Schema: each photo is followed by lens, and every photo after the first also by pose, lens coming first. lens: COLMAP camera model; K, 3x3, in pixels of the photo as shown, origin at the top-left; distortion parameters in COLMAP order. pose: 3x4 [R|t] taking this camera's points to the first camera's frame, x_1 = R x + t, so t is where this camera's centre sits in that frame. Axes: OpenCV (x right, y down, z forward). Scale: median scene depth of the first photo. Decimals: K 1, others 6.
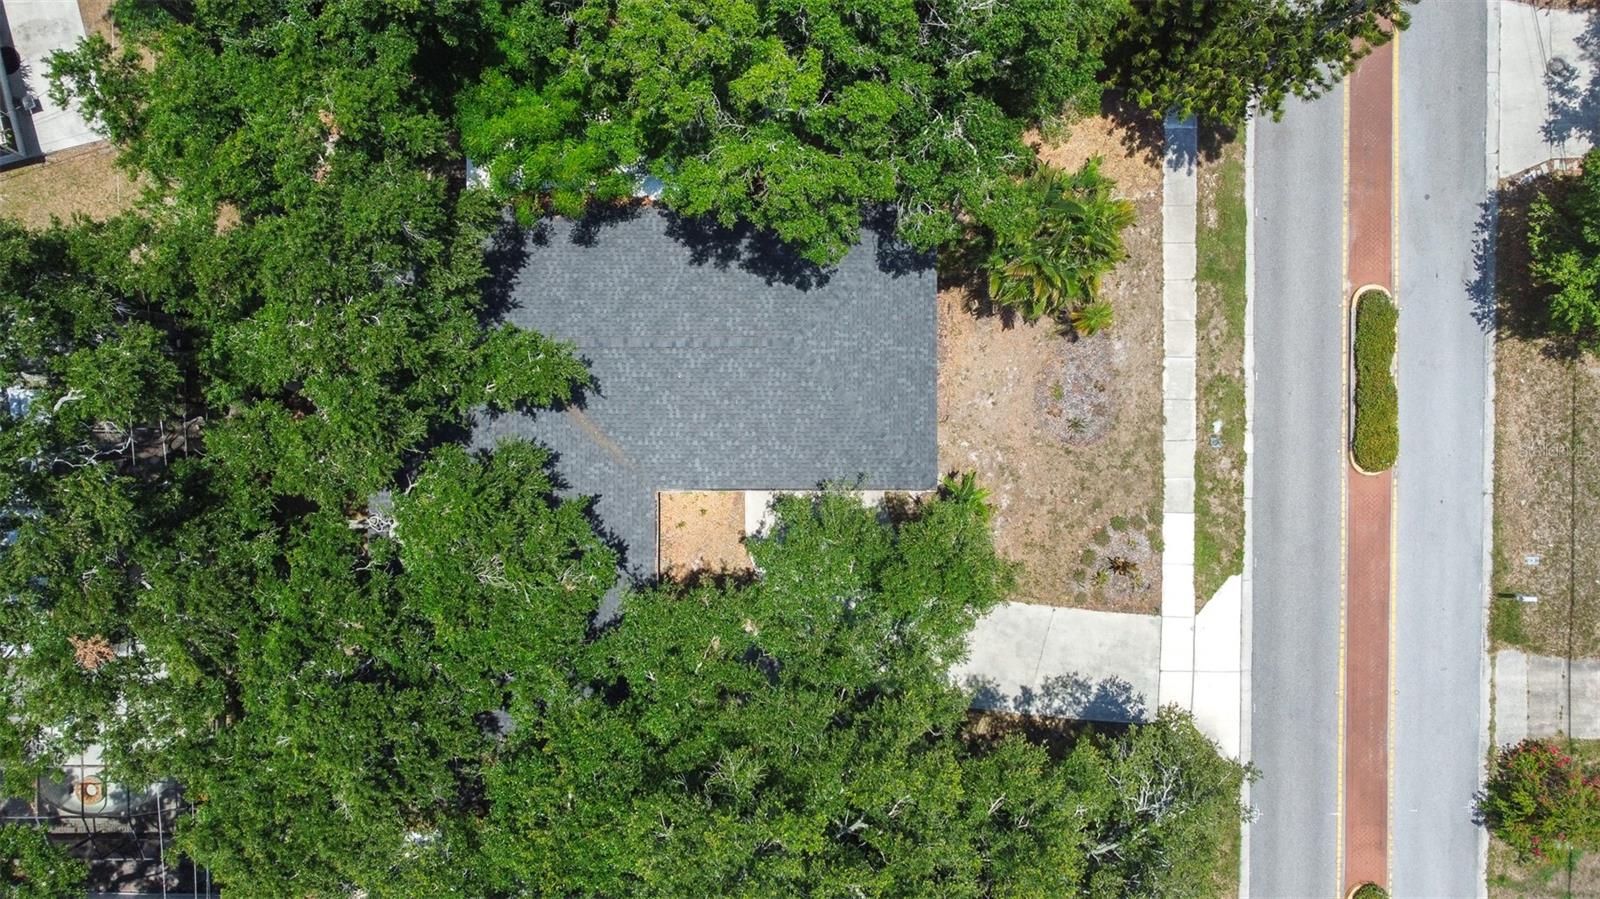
lens RADIAL K [[1215.3, 0, 797.0], [0, 1215.3, 437.6], [0, 0, 1]] dist [-0.002150, -0.002659]
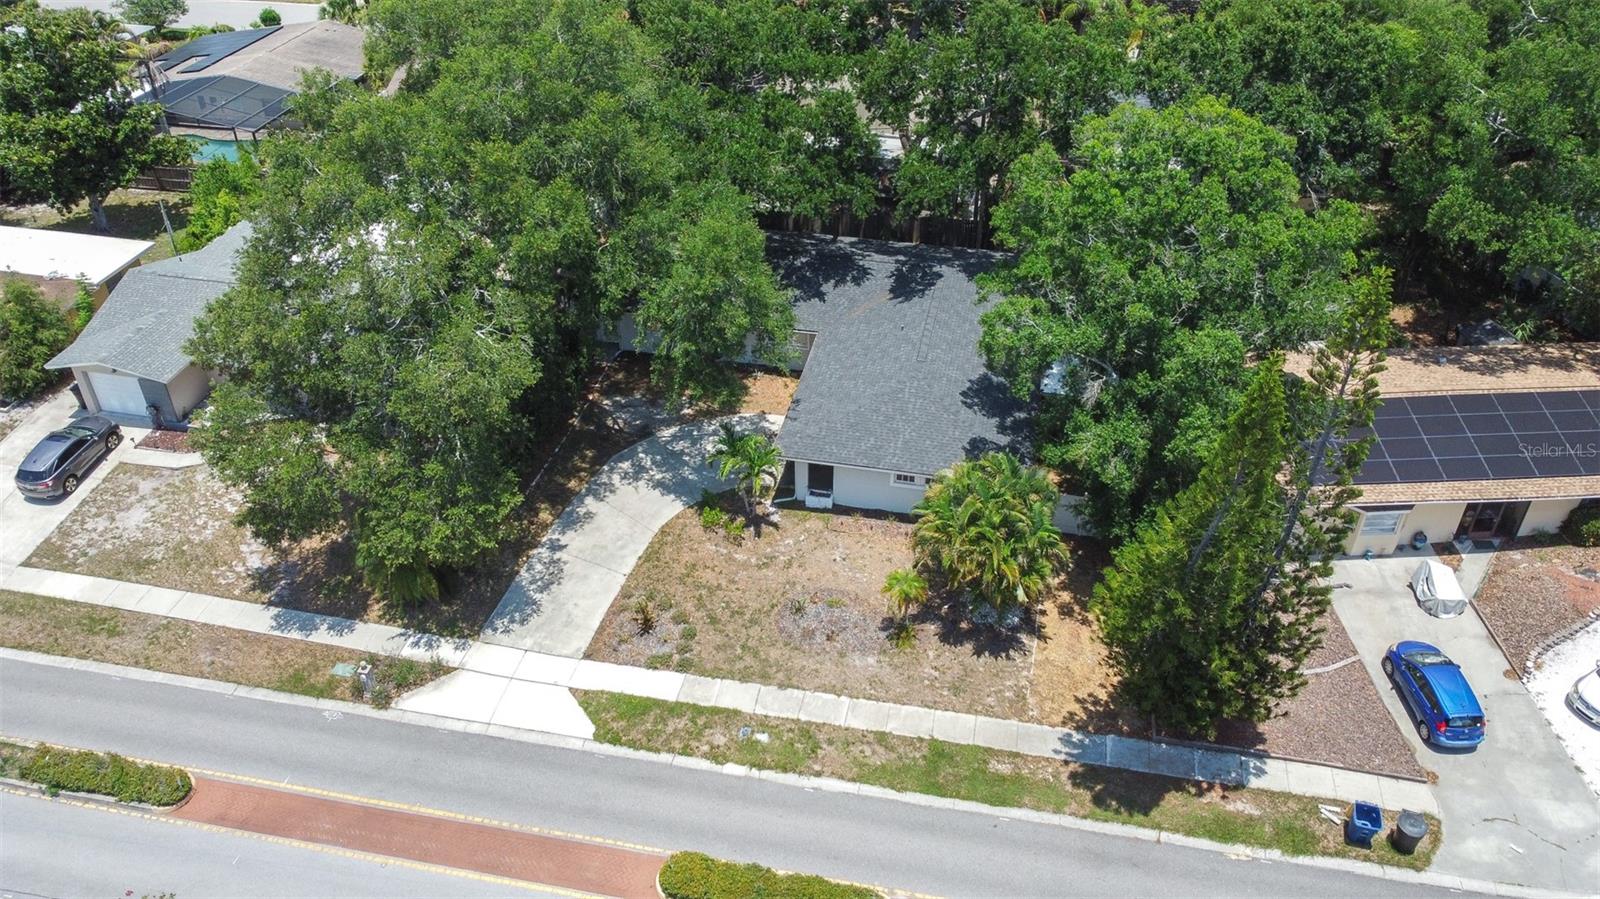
lens RADIAL K [[1215.3, 0, 791.4], [0, 1215.3, 453.9], [0, 0, 1]] dist [-0.002150, -0.002659]
pose [[-0.212436, 0.563792, -0.798129, 0.932617], [-0.977151, -0.128283, 0.169467, -0.153056], [-0.006842, 0.815894, 0.578161, 0.323591]]
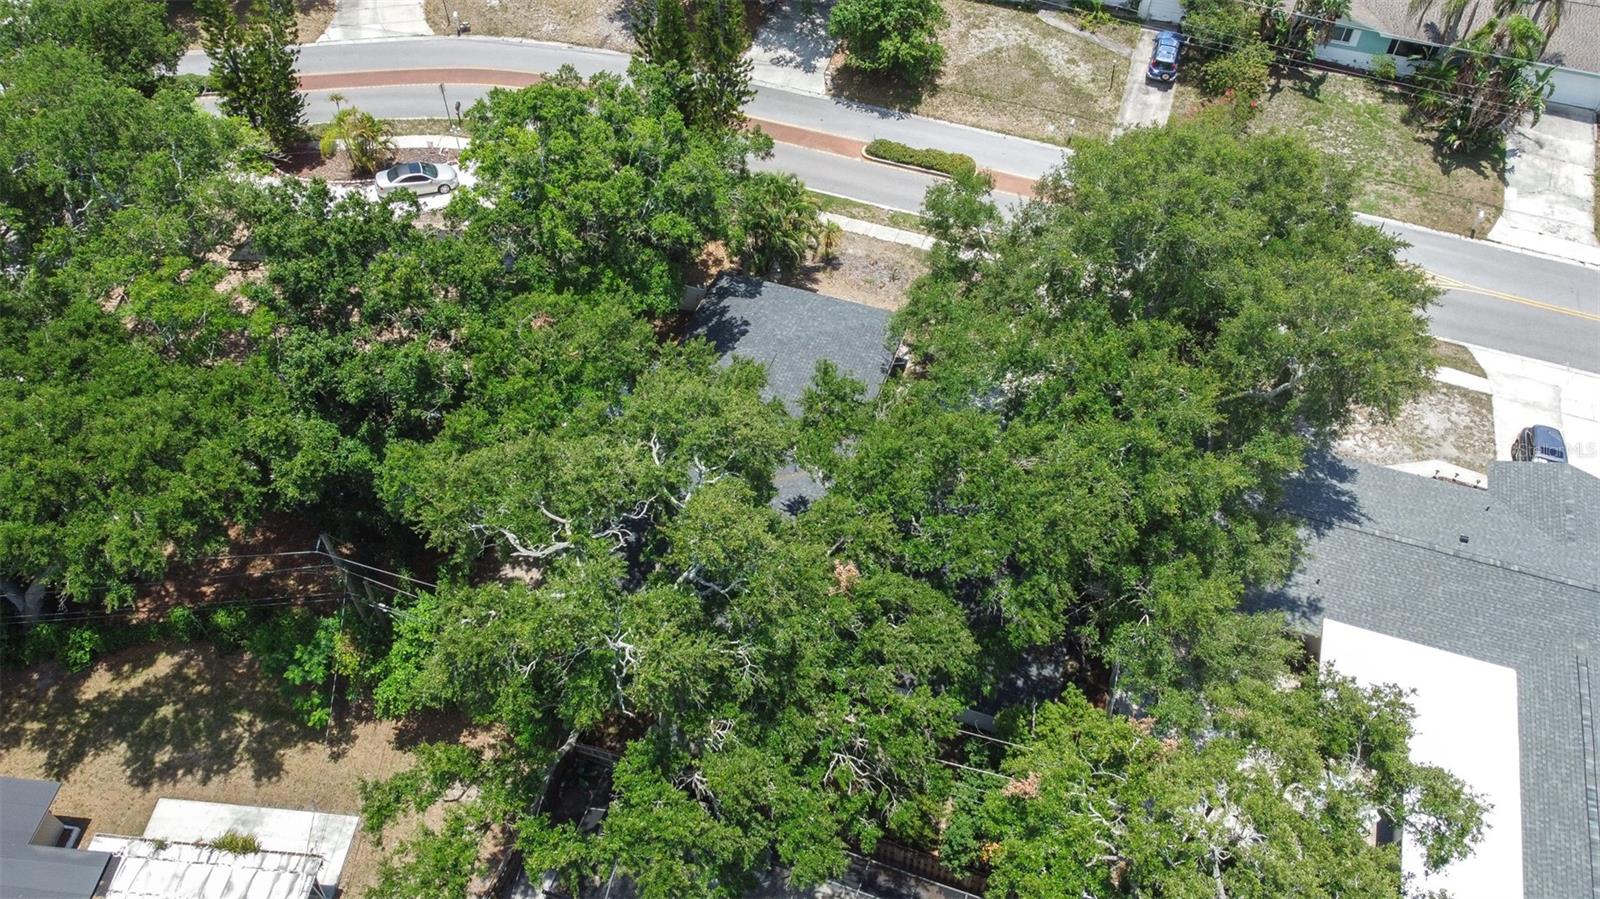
lens RADIAL K [[1215.3, 0, 787.5], [0, 1215.3, 444.5], [0, 0, 1]] dist [-0.002150, -0.002659]
pose [[0.335736, -0.721720, 0.605311, -0.830854], [0.941946, 0.254242, -0.219314, 0.236945], [0.004387, 0.643802, 0.765179, 0.011222]]
